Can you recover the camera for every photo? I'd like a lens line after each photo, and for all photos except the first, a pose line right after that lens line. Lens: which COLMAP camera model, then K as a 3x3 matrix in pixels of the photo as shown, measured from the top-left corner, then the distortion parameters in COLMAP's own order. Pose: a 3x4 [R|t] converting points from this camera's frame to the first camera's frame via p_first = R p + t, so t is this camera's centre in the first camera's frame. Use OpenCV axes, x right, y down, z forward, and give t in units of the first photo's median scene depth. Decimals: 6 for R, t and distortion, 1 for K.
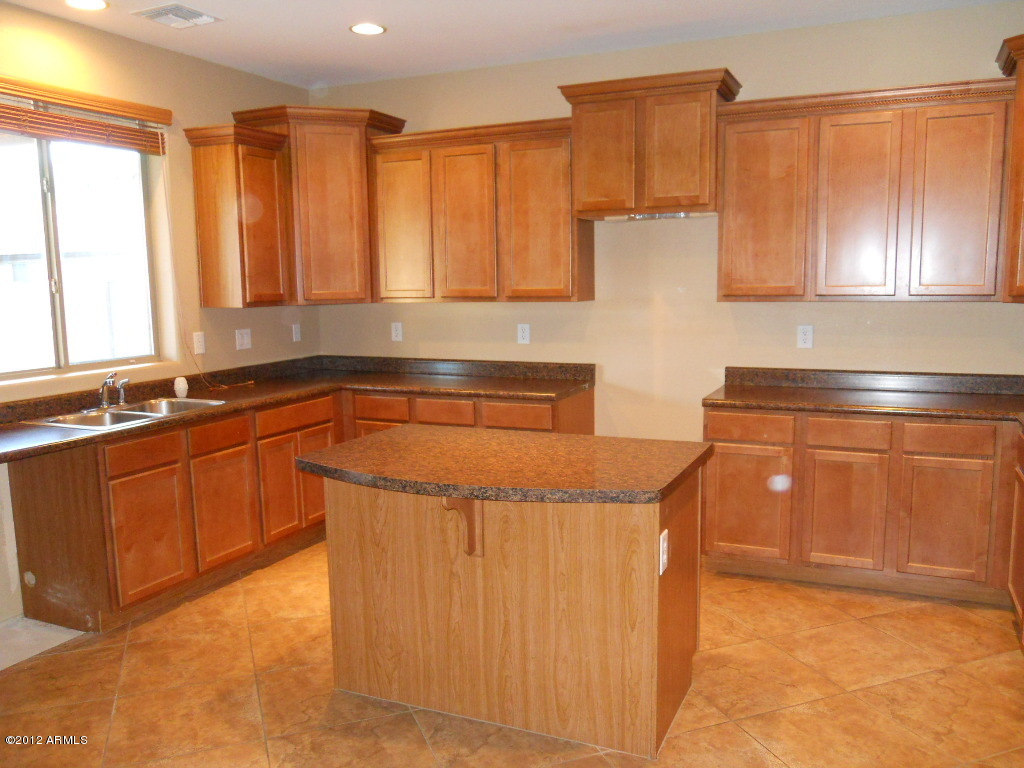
lens RADIAL K [[840.5, 0, 514.9], [0, 840.5, 385.0], [0, 0, 1]] dist [-0.043766, 0.011000]
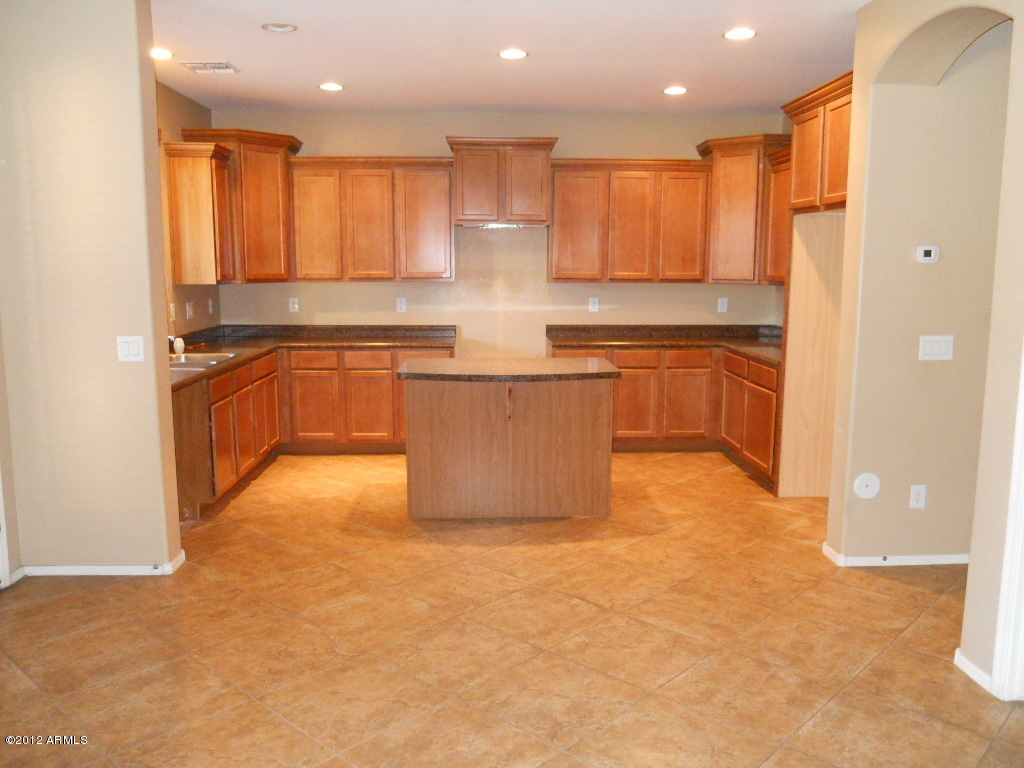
lens RADIAL K [[840.5, 0, 514.0], [0, 840.5, 383.6], [0, 0, 1]] dist [-0.043766, 0.011000]
pose [[0.894379, -0.044244, 0.445116, -0.562770], [0.039489, 0.999021, 0.019955, 0.060534], [-0.445563, -0.000270, 0.895251, -0.410959]]
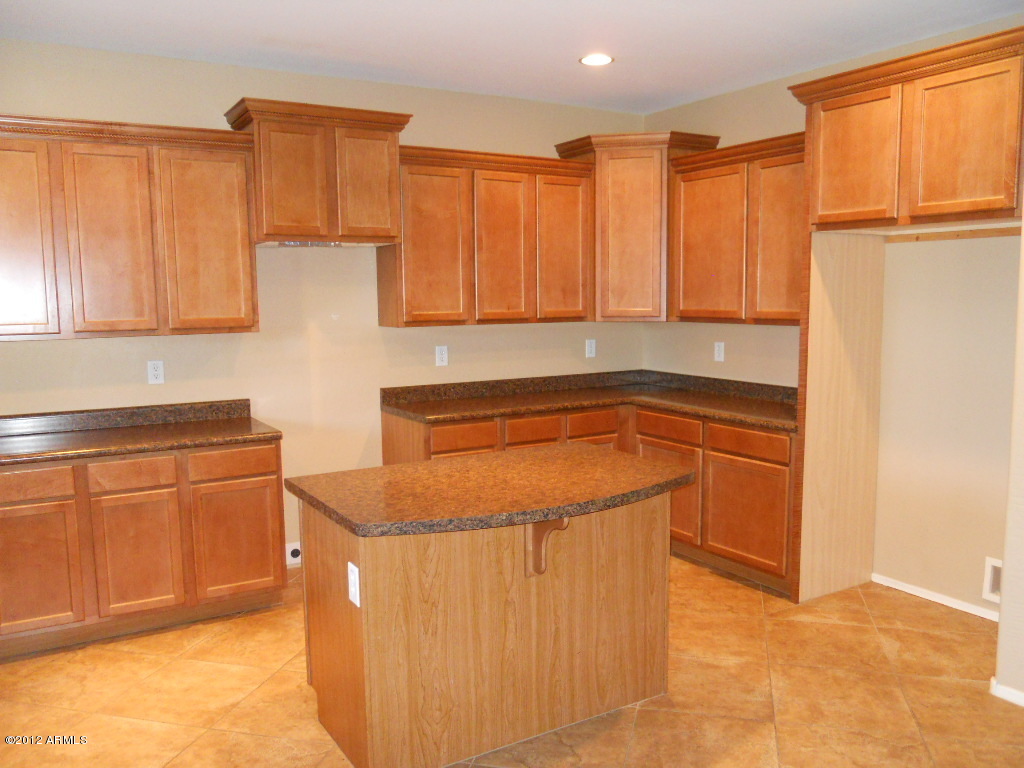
lens RADIAL K [[840.5, 0, 516.9], [0, 840.5, 387.4], [0, 0, 1]] dist [-0.043766, 0.011000]
pose [[0.567877, -0.082366, 0.818982, -0.595968], [0.106575, 0.993963, 0.026066, -0.036771], [-0.816185, 0.072480, 0.573227, 0.278634]]
